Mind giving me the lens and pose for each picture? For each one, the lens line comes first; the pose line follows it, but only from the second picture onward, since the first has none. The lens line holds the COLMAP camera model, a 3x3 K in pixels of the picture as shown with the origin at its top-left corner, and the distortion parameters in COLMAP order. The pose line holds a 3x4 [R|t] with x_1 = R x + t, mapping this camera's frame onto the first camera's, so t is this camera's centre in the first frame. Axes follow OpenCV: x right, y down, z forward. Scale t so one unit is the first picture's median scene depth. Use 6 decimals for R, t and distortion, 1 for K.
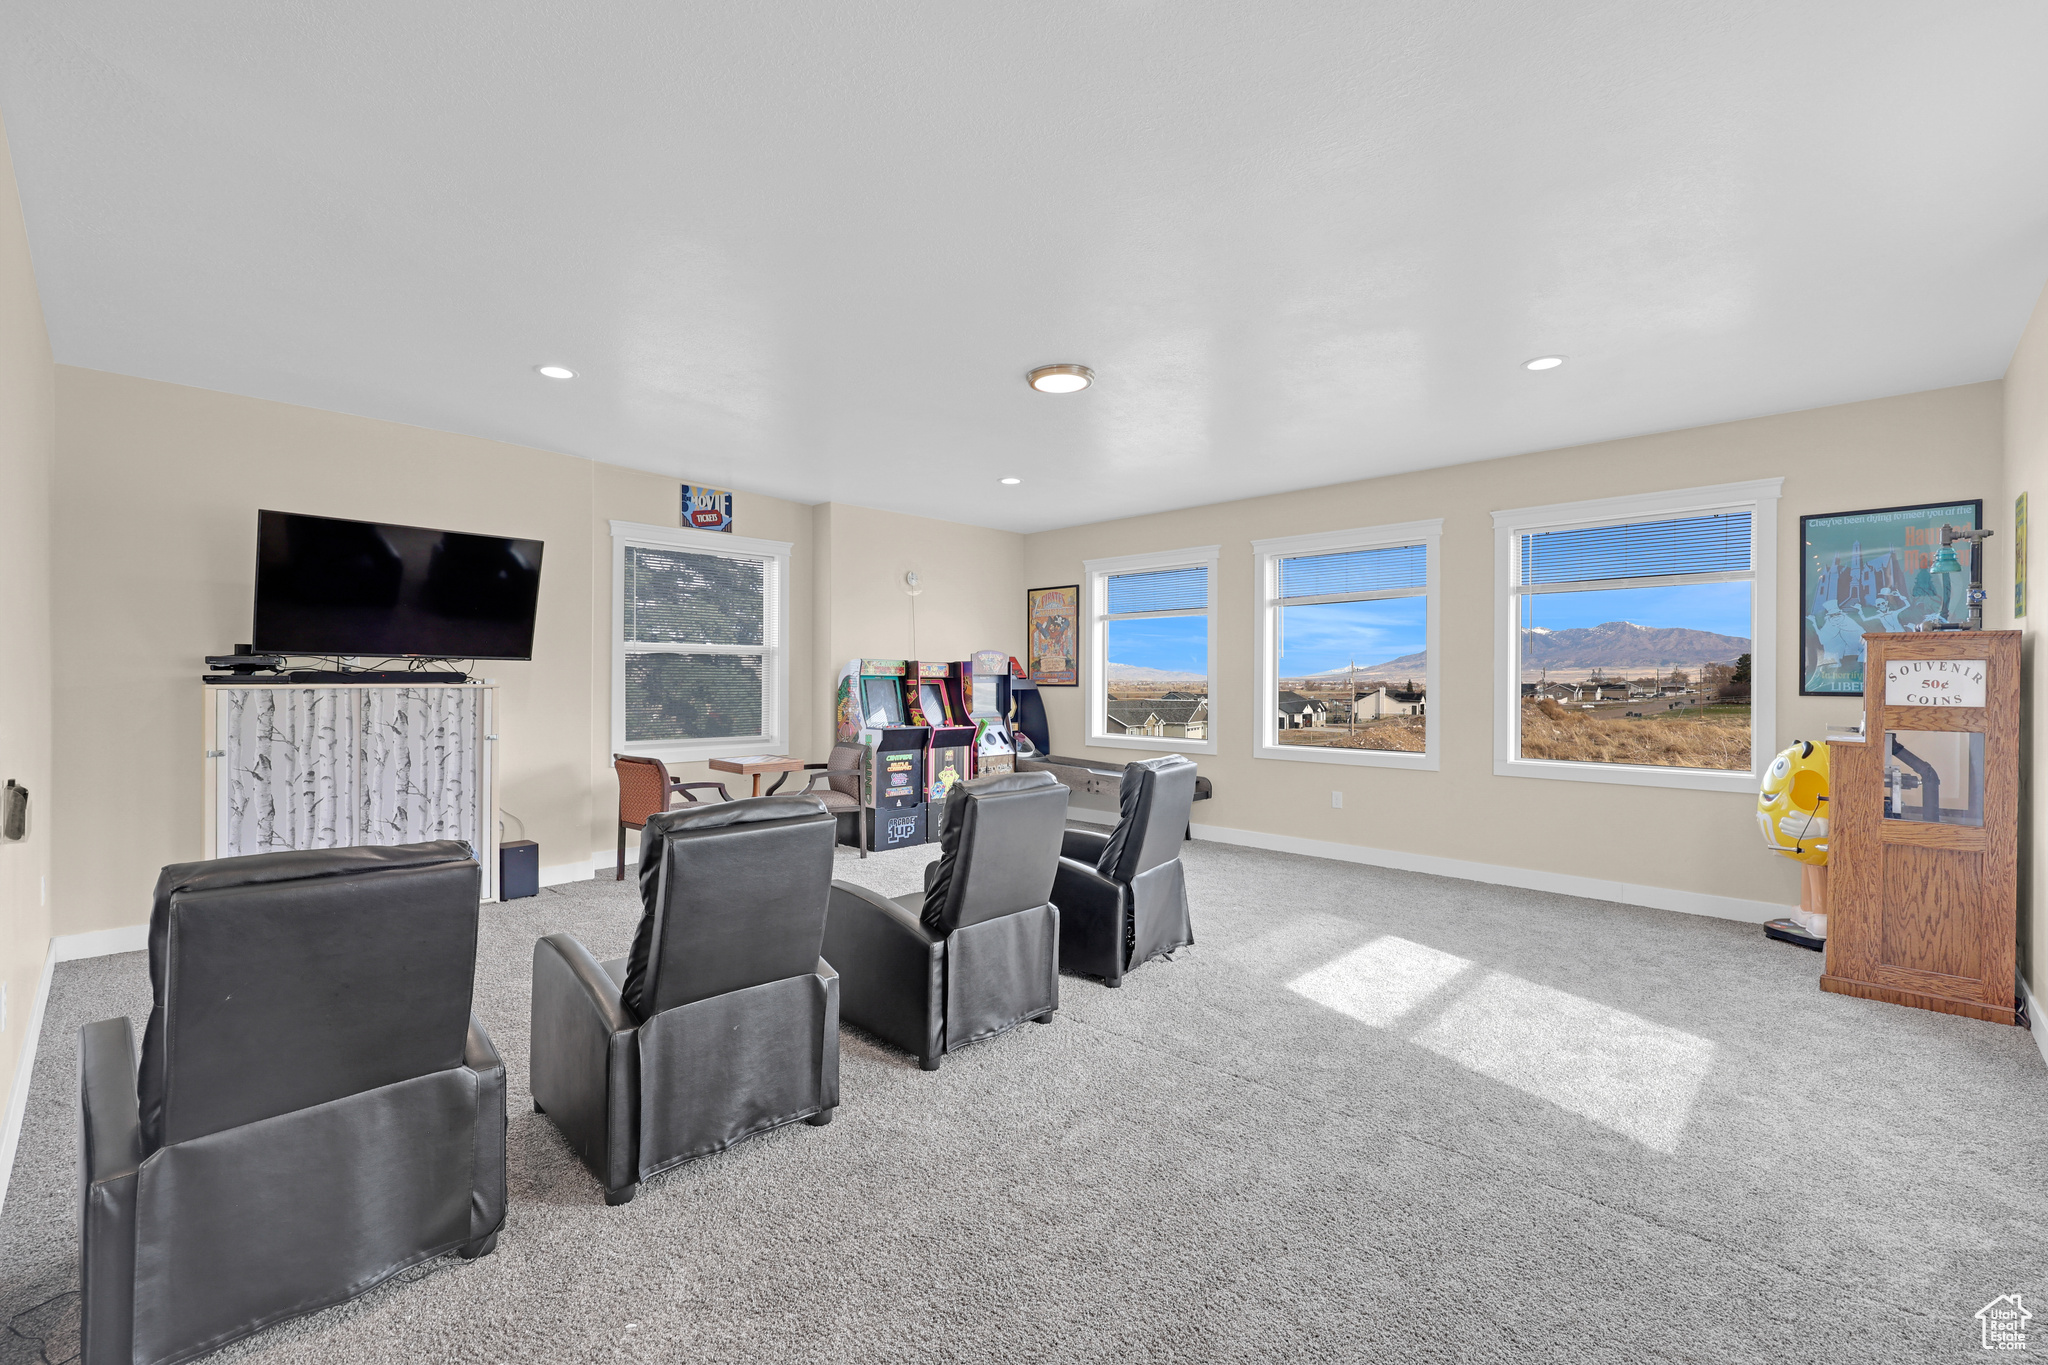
lens RADIAL K [[852.5, 0, 1024.0], [0, 852.5, 682.5], [0, 0, 1]] dist [0.000642, -0.000001]
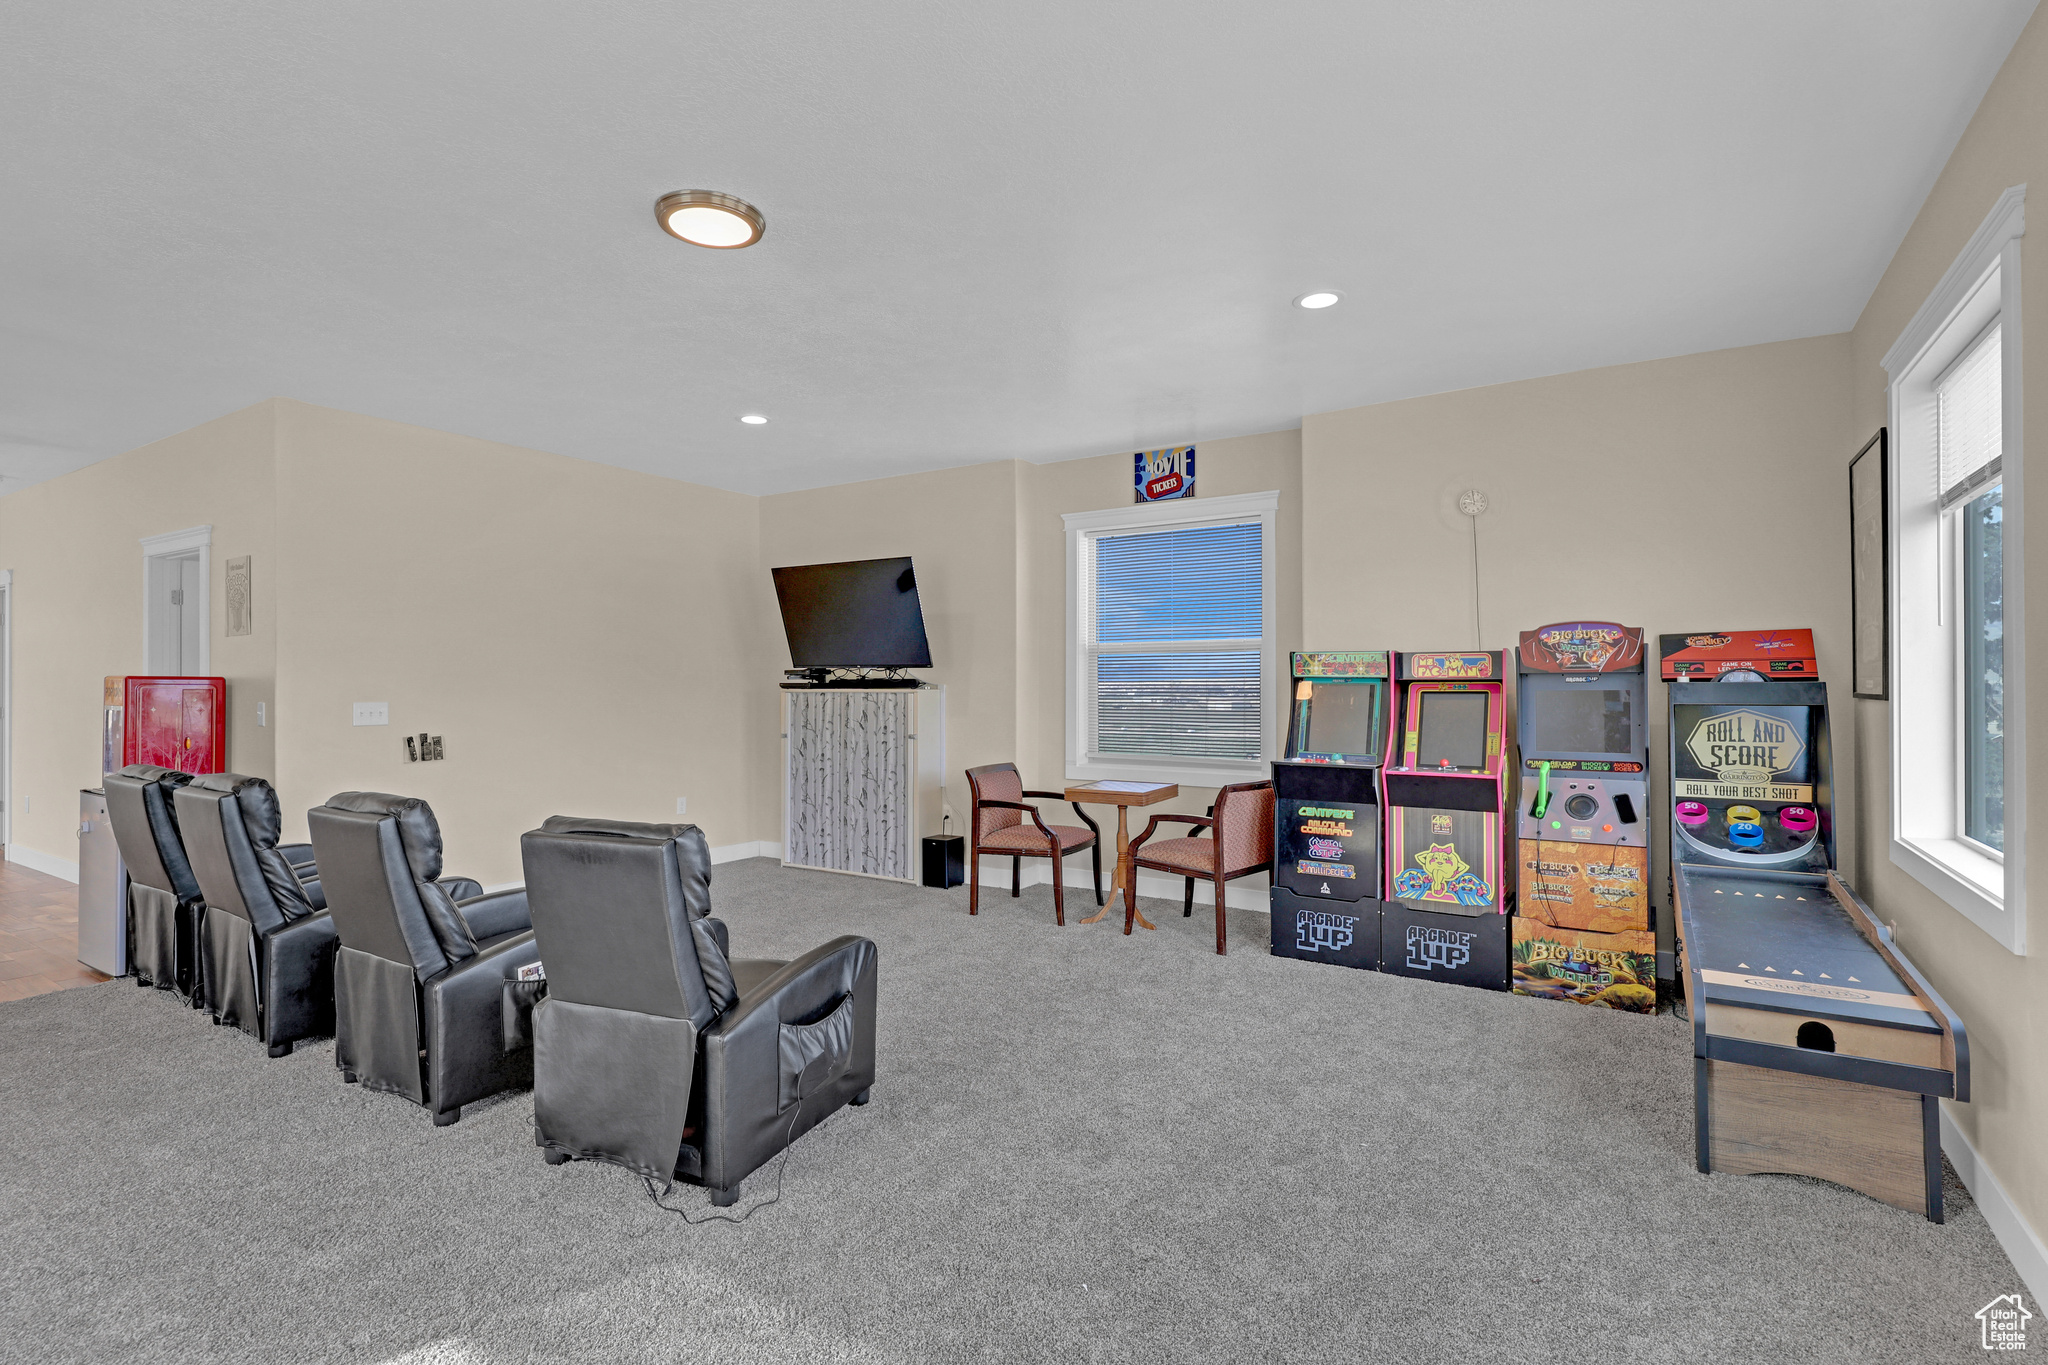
lens RADIAL K [[976.3, 0, 1022.9], [0, 976.3, 682.6], [0, 0, 1]] dist [0.002770, -0.000348]
pose [[0.203319, -0.005746, -0.979096, 0.517070], [-0.002355, 0.999977, -0.006357, 0.000795], [0.979110, 0.003598, 0.203301, 0.689337]]
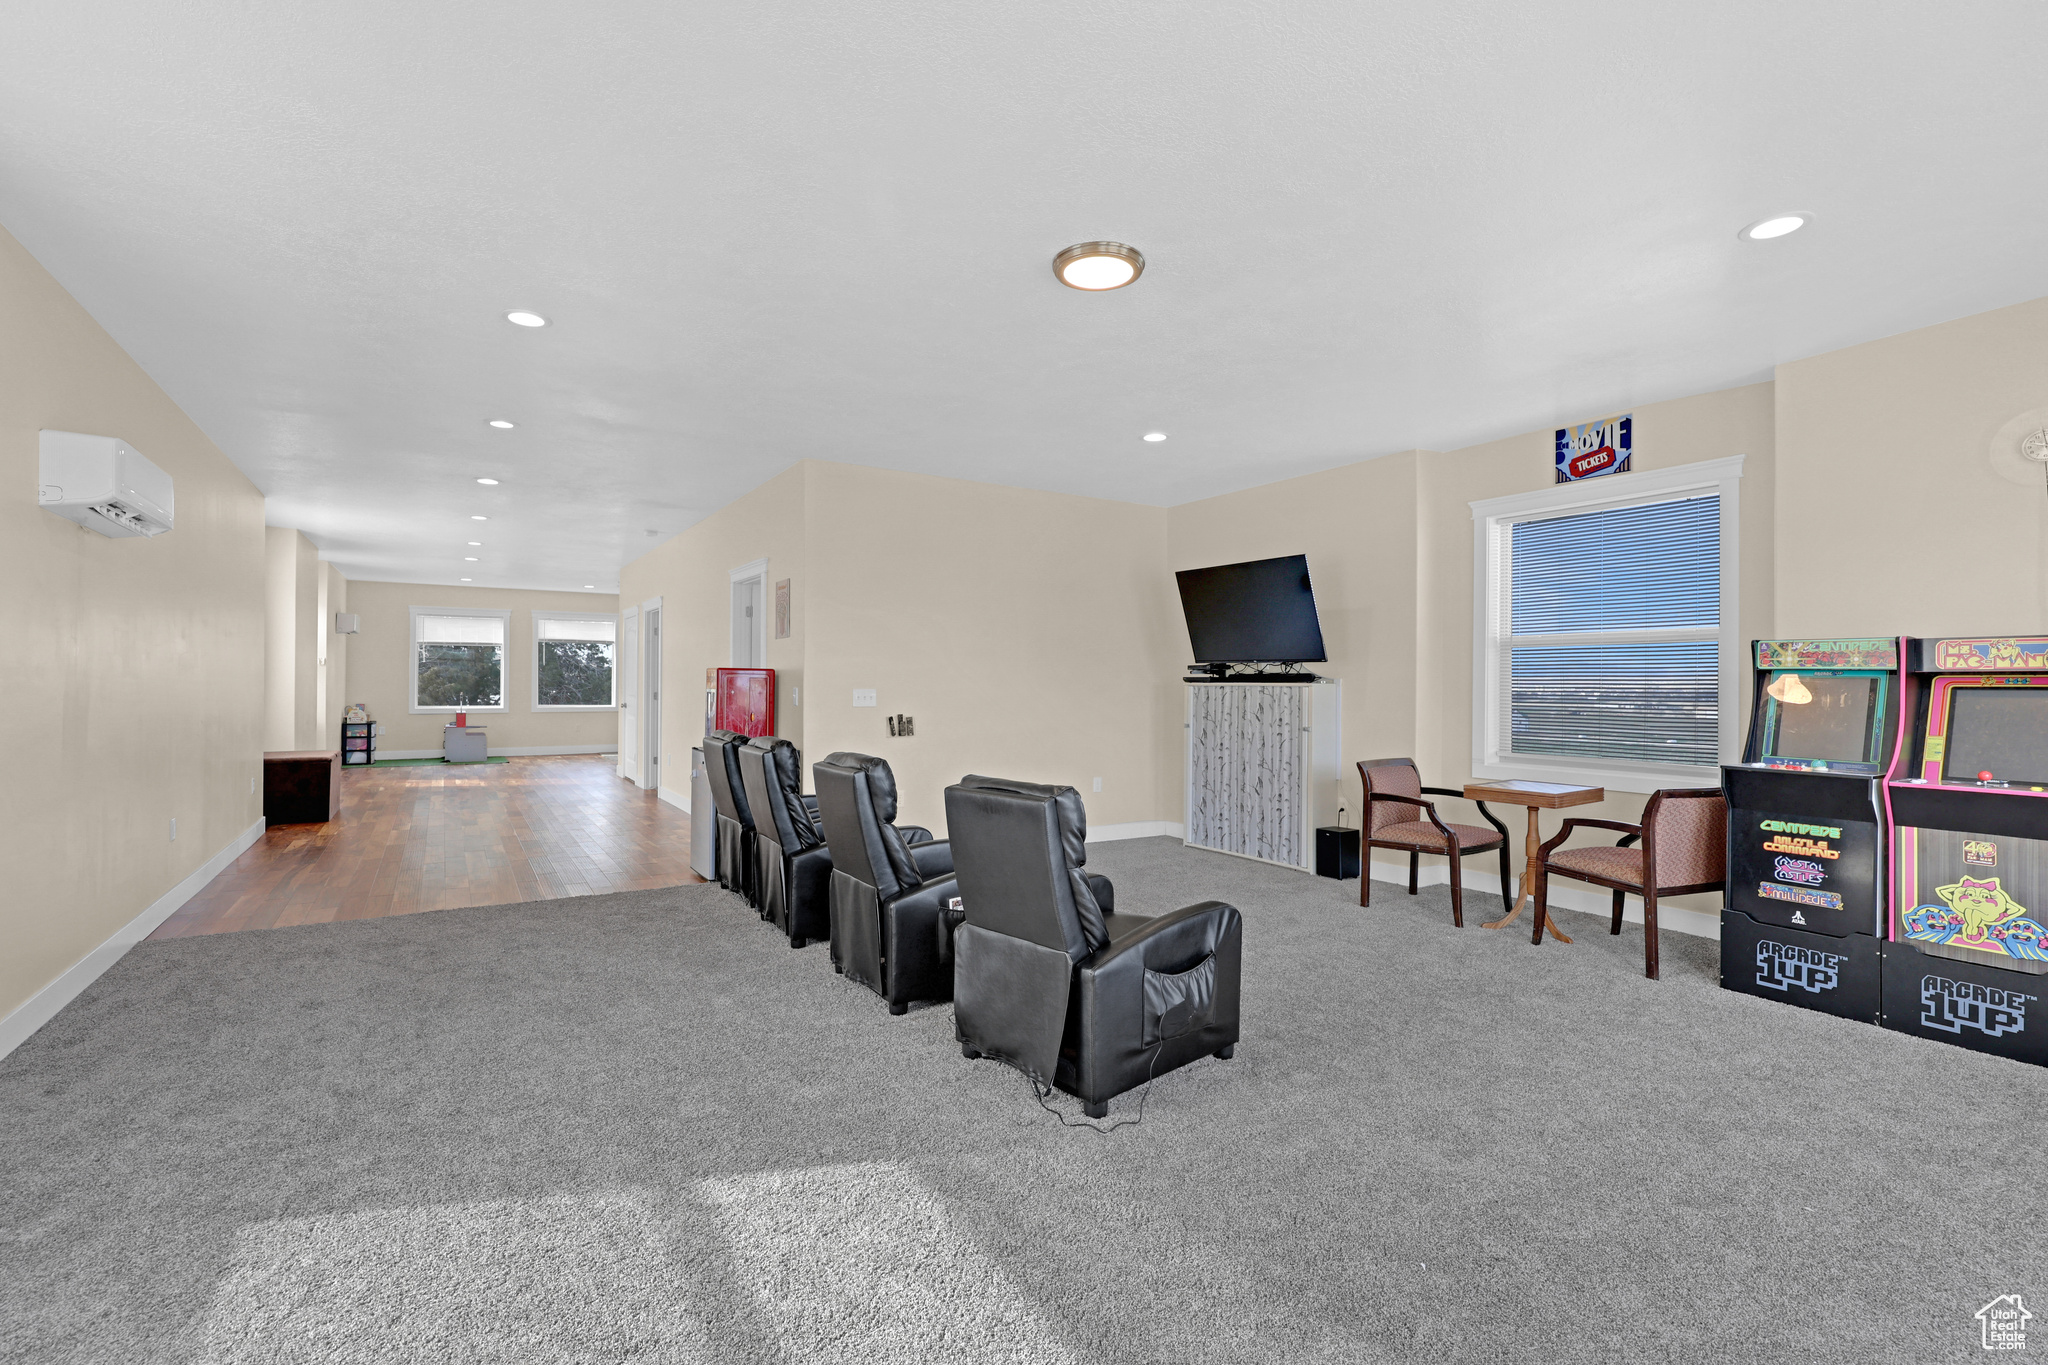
lens RADIAL K [[925.0, 0, 1024.0], [0, 925.0, 682.5], [0, 0, 1]] dist [0.003828, 0.000215]
pose [[-0.230049, -0.006299, -0.973159, 0.533780], [-0.011261, 0.999929, -0.003810, 0.008022], [0.973114, 0.010083, -0.230104, 0.715860]]
